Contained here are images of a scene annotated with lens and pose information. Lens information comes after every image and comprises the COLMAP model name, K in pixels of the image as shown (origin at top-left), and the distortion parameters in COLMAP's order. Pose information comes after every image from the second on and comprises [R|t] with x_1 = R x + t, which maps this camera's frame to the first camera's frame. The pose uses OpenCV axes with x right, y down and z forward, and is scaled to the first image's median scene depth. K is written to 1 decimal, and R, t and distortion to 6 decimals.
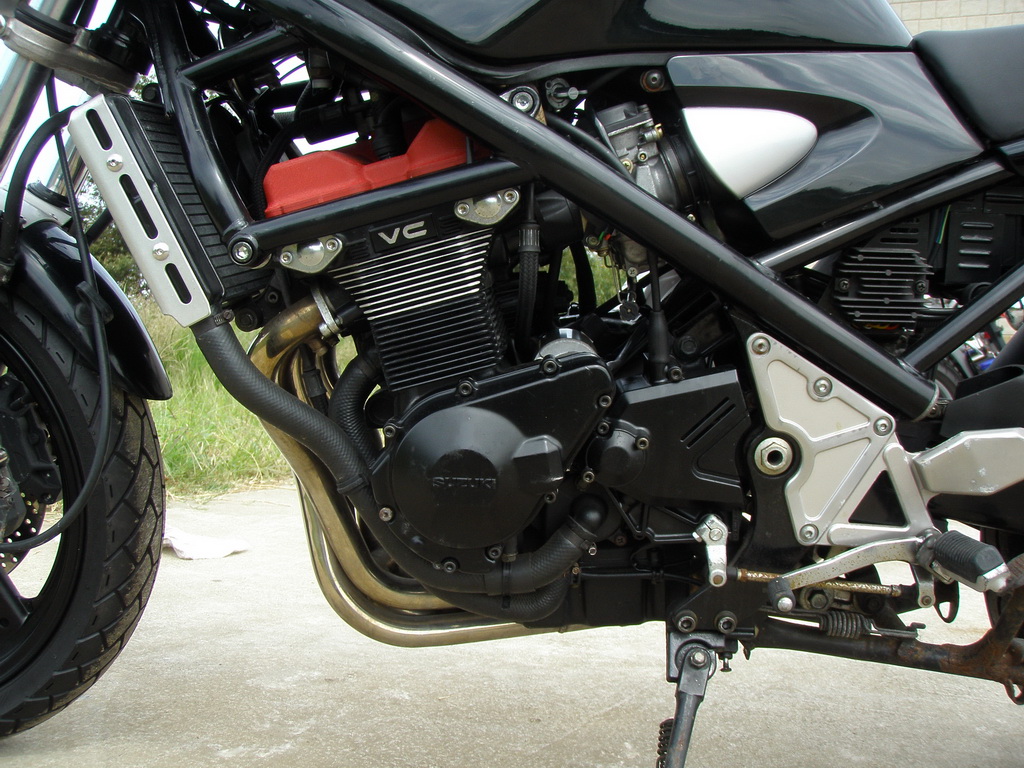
lens RADIAL K [[1137.8, 0, 506.8], [0, 1137.8, 400.8], [0, 0, 1]] dist [-0.213946, 0.203585]
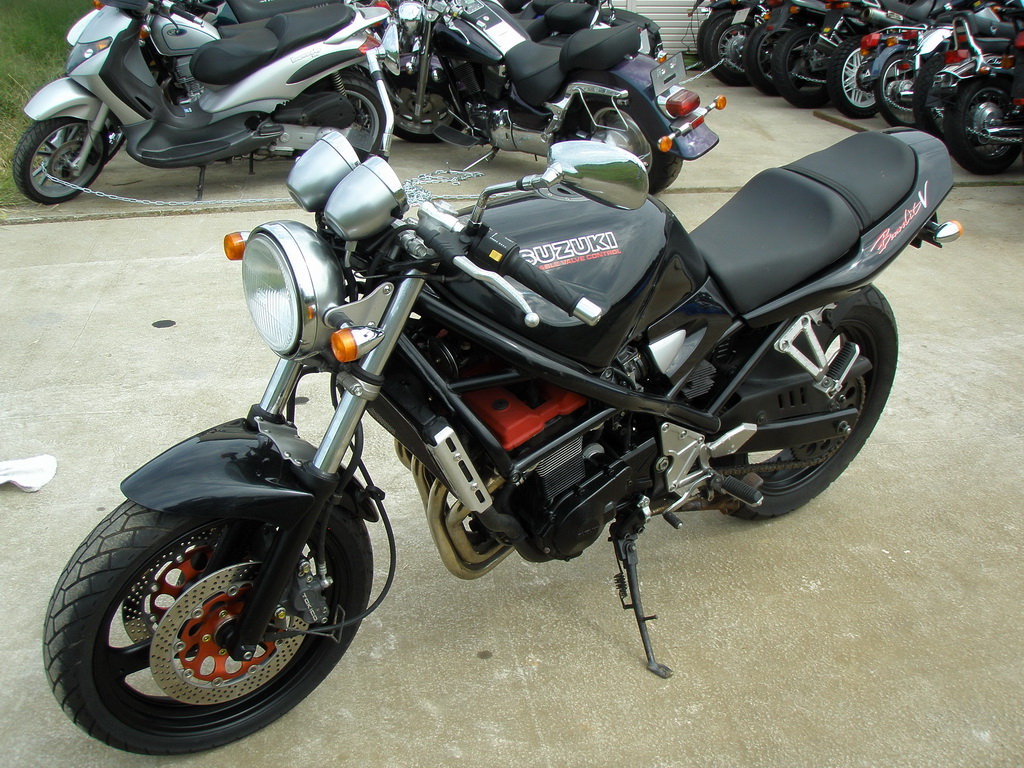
lens RADIAL K [[1137.8, 0, 506.8], [0, 1137.8, 400.8], [0, 0, 1]] dist [-0.213946, 0.203585]
pose [[0.792743, -0.284128, 0.539287, -1.224376], [0.053440, 0.913709, 0.402840, -1.015989], [-0.607209, -0.290529, 0.739520, -0.481381]]
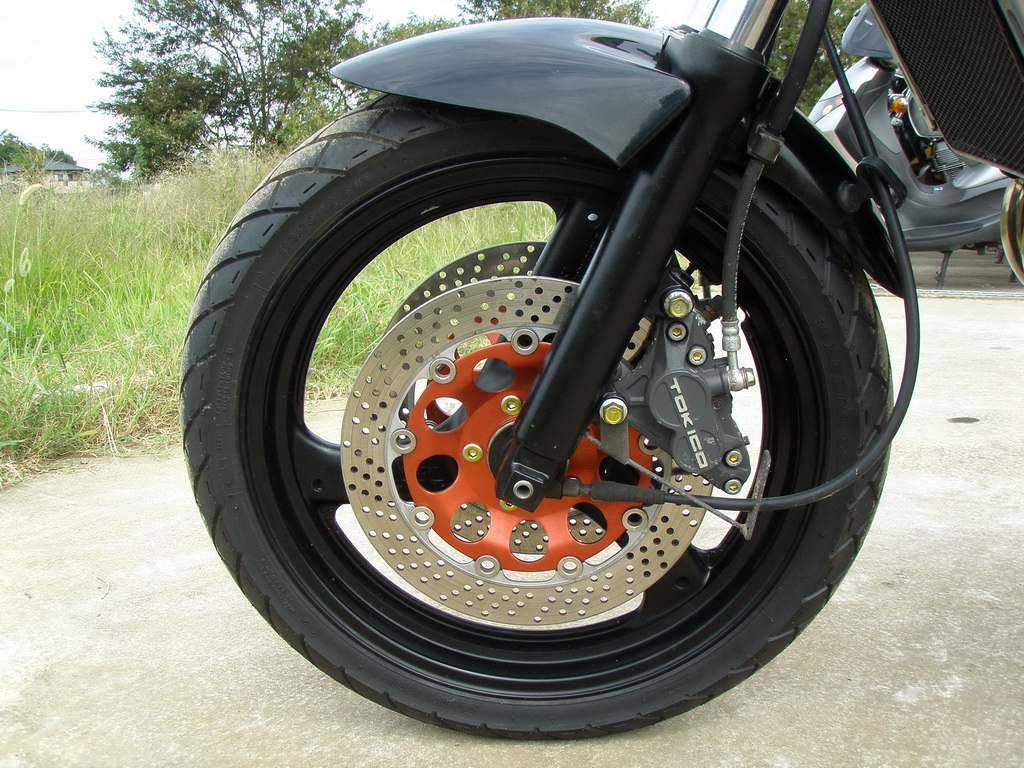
lens RADIAL K [[1137.8, 0, 506.8], [0, 1137.8, 400.8], [0, 0, 1]] dist [-0.213946, 0.203585]
pose [[0.995494, -0.069215, -0.064808, -0.627409], [0.078275, 0.985628, 0.149699, -0.079752], [0.053515, -0.154098, 0.986605, 0.216380]]
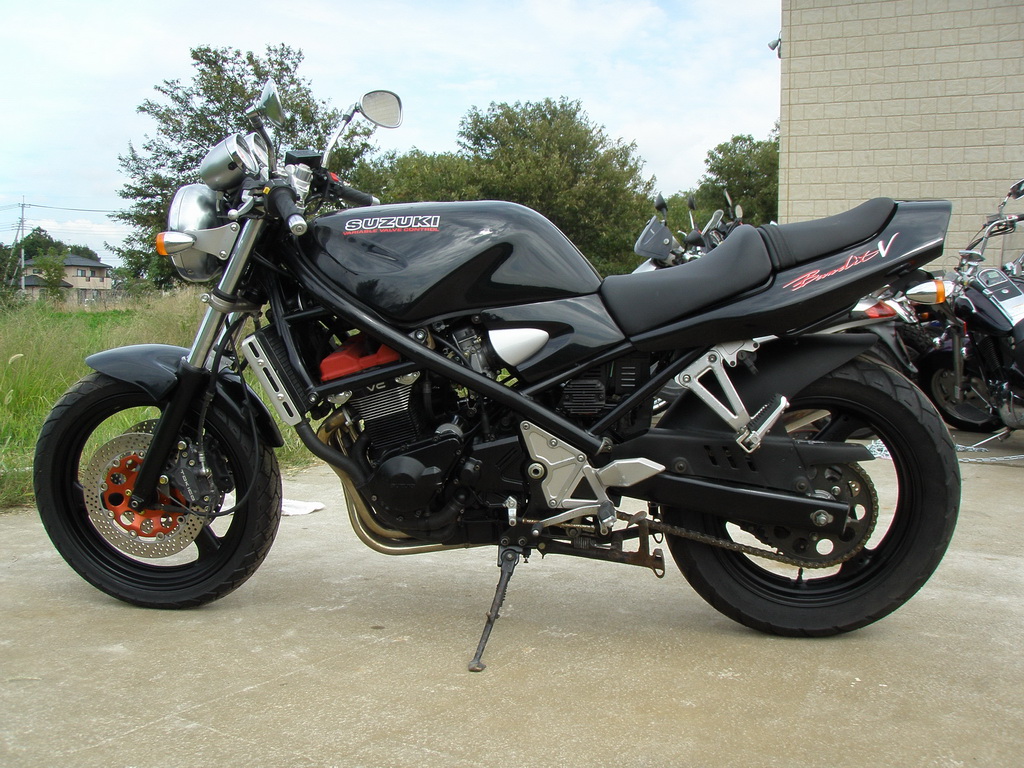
lens RADIAL K [[1137.8, 0, 506.8], [0, 1137.8, 400.8], [0, 0, 1]] dist [-0.213946, 0.203585]
pose [[0.997383, -0.023580, -0.068350, 0.342670], [0.026751, 0.998590, 0.045858, -0.210058], [0.067173, -0.047566, 0.996607, -1.385067]]
